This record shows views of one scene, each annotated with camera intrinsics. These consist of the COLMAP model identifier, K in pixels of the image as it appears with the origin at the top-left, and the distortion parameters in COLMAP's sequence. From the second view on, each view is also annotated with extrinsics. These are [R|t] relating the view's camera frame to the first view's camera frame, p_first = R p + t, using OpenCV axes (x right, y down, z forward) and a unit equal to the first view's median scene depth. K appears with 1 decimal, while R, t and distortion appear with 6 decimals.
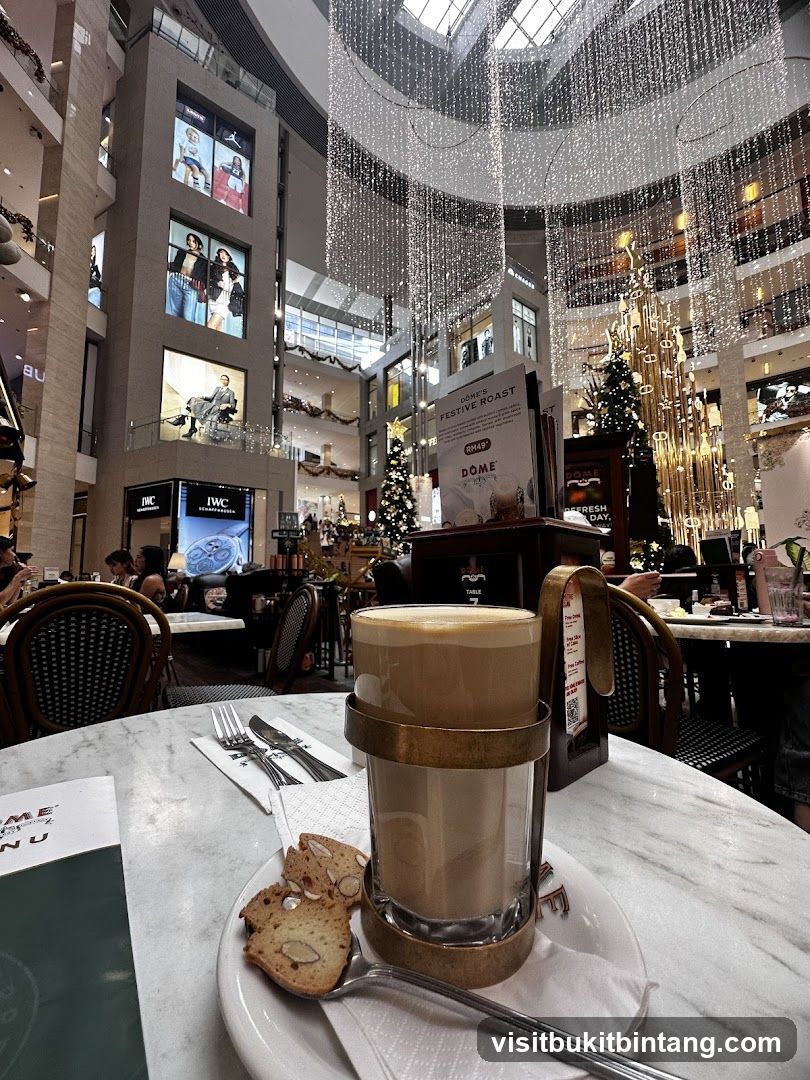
lens RADIAL K [[434.5, 0, 402.6], [0, 434.5, 533.1], [0, 0, 1]] dist [-0.000460, -0.000276]
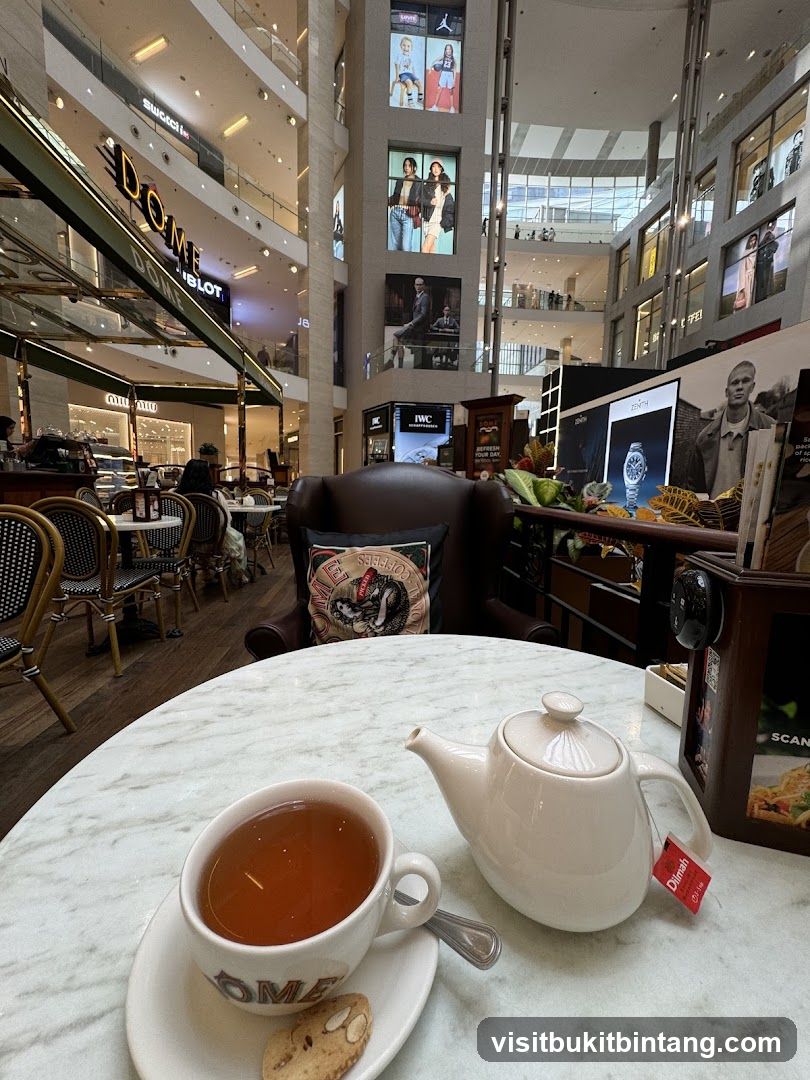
lens RADIAL K [[432.5, 0, 405.0], [0, 432.5, 540.0], [0, 0, 1]] dist [-0.010988, -0.000204]
pose [[0.843643, 0.095864, -0.528278, 0.151963], [0.032567, 0.972982, 0.228572, -0.015215], [0.535917, -0.210038, 0.817727, -0.061784]]
